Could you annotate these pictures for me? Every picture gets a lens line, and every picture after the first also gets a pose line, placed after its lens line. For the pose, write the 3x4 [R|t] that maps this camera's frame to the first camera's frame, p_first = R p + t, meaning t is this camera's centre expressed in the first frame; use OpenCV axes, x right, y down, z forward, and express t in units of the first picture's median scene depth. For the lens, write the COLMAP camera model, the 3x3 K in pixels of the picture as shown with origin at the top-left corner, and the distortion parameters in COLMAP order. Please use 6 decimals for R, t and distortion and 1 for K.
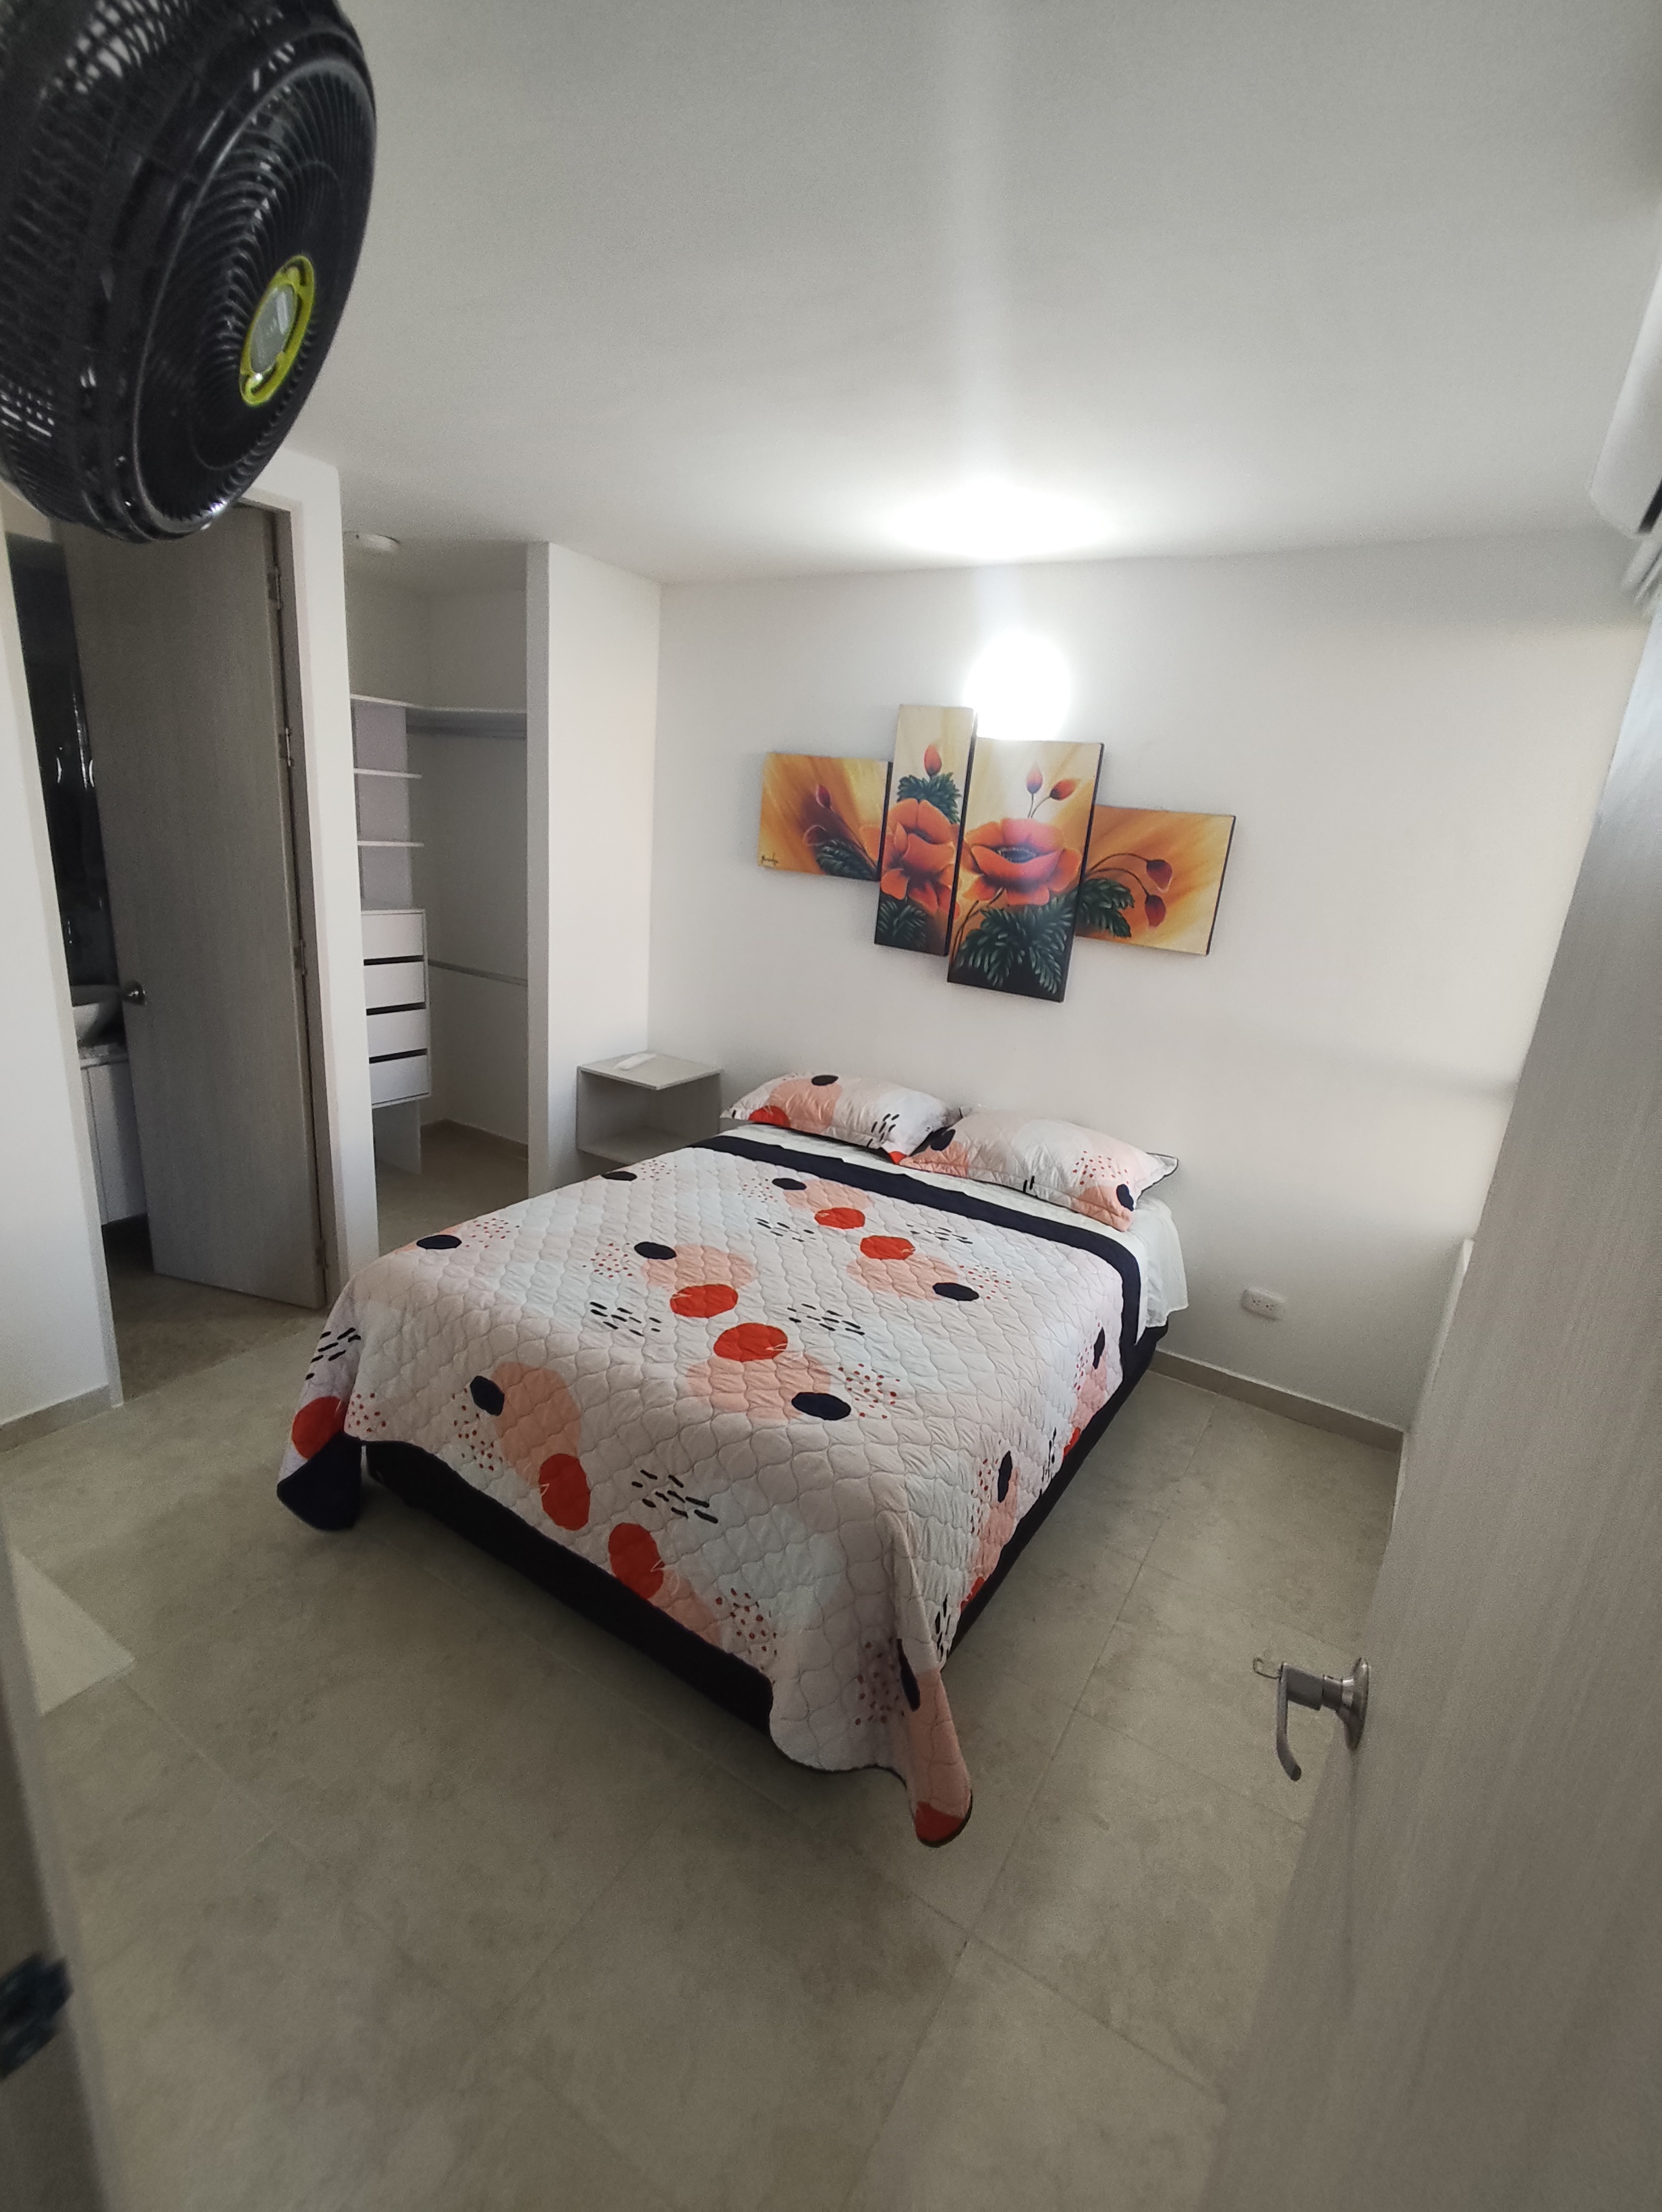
lens RADIAL K [[985.9, 0, 861.9], [0, 985.9, 1115.3], [0, 0, 1]] dist [-0.001281, -0.001222]
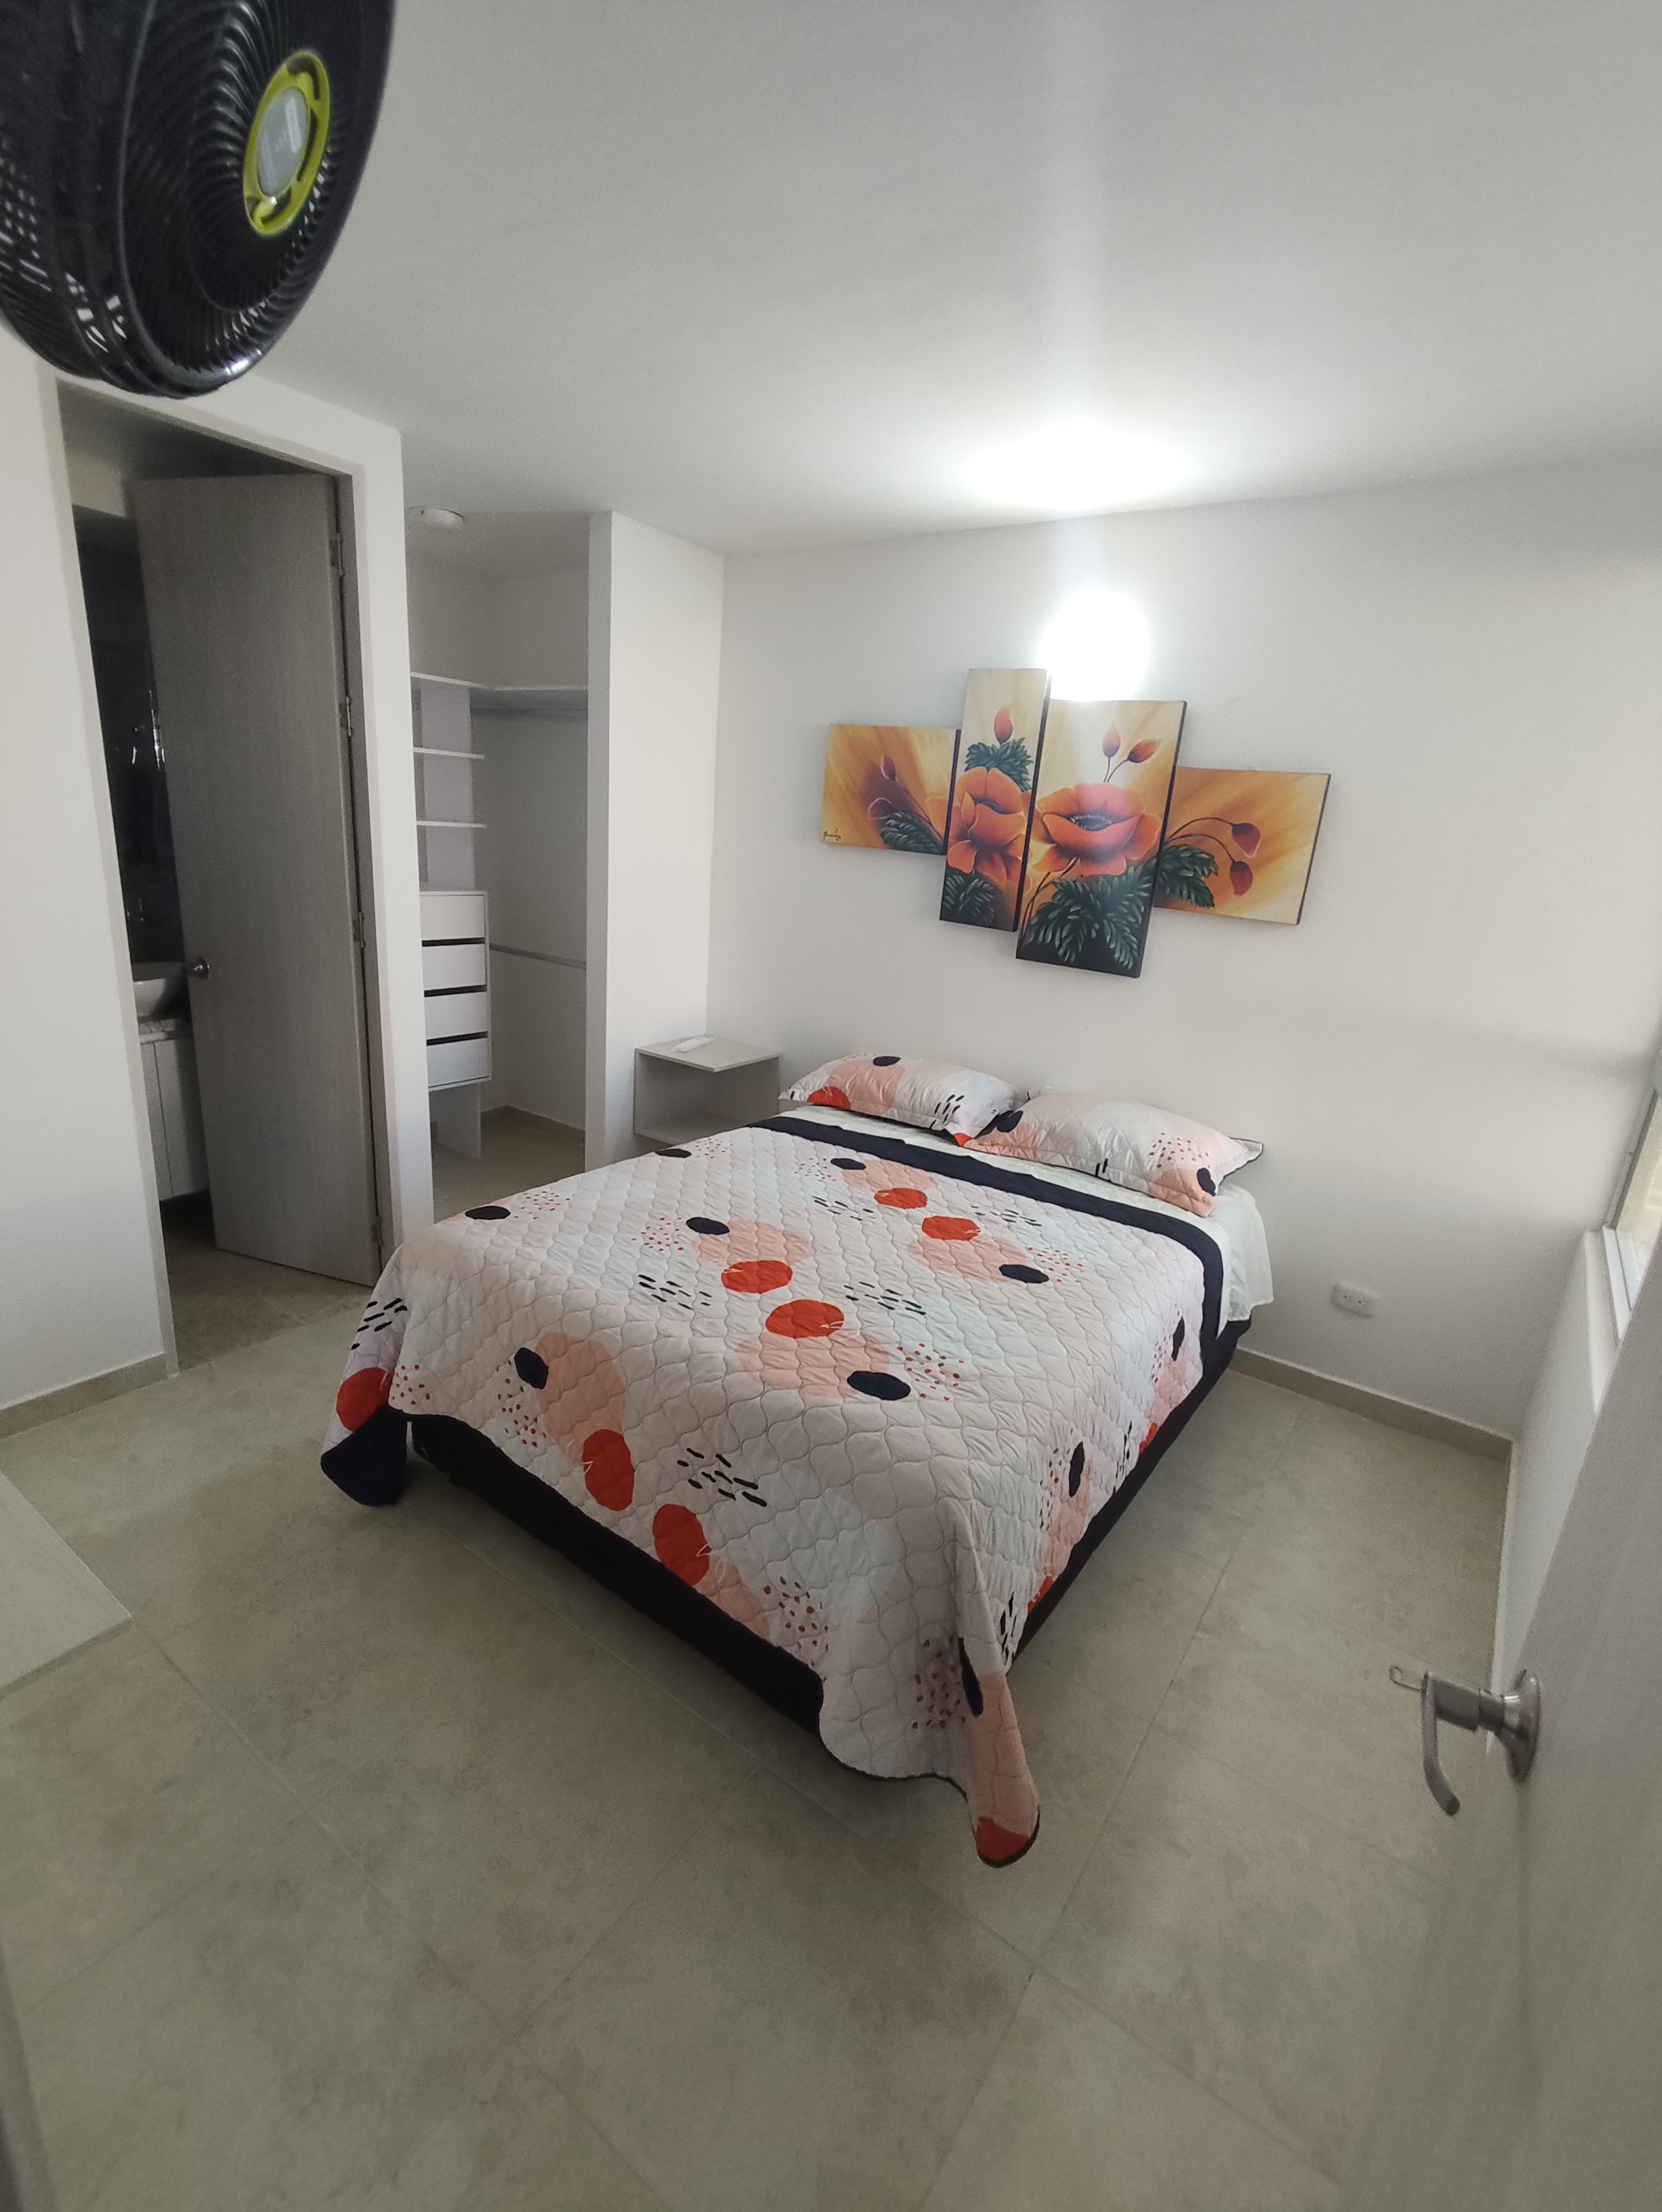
lens RADIAL K [[985.9, 0, 863.2], [0, 985.9, 1123.3], [0, 0, 1]] dist [-0.001281, -0.001222]
pose [[0.998064, 0.010519, -0.061304, -0.001167], [-0.010571, 0.999944, -0.000517, 0.035924], [0.061295, 0.001164, 0.998119, 0.052021]]
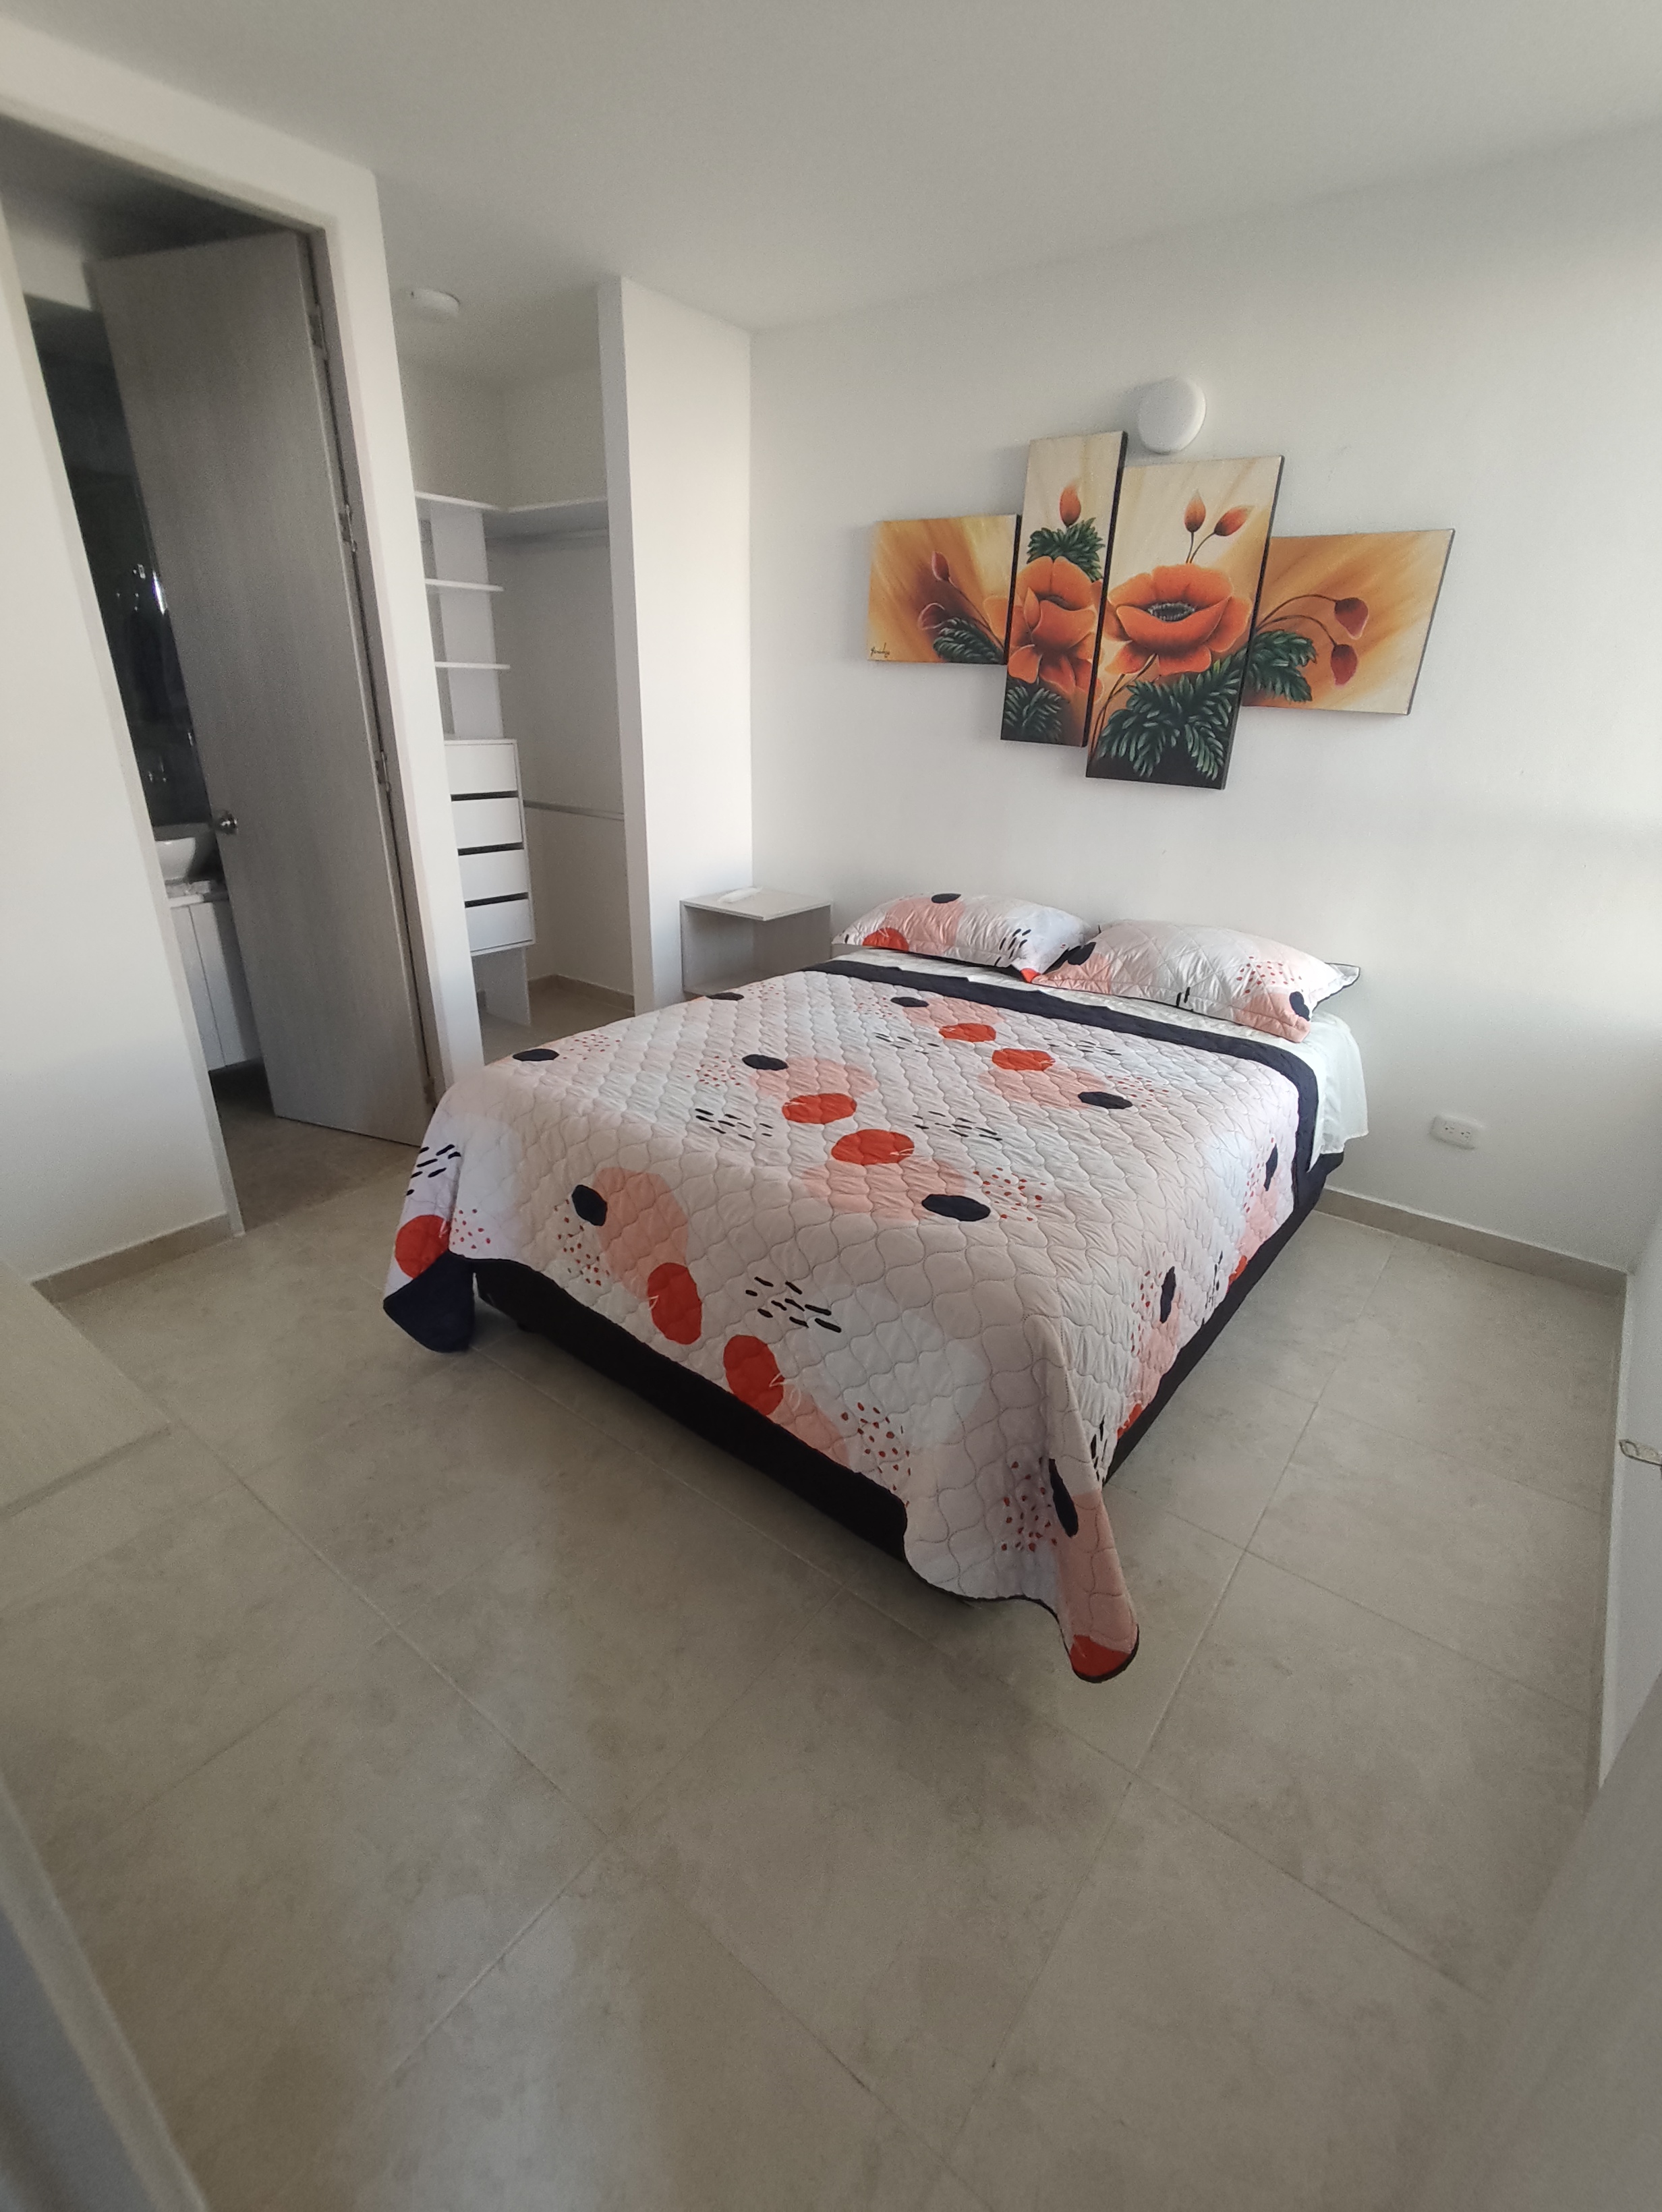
lens RADIAL K [[985.9, 0, 866.6], [0, 985.9, 1129.8], [0, 0, 1]] dist [-0.001281, -0.001222]
pose [[0.994010, -0.007160, -0.109051, -0.018333], [0.020312, 0.992569, 0.119976, 0.090565], [0.107382, -0.121472, 0.986769, 0.106730]]
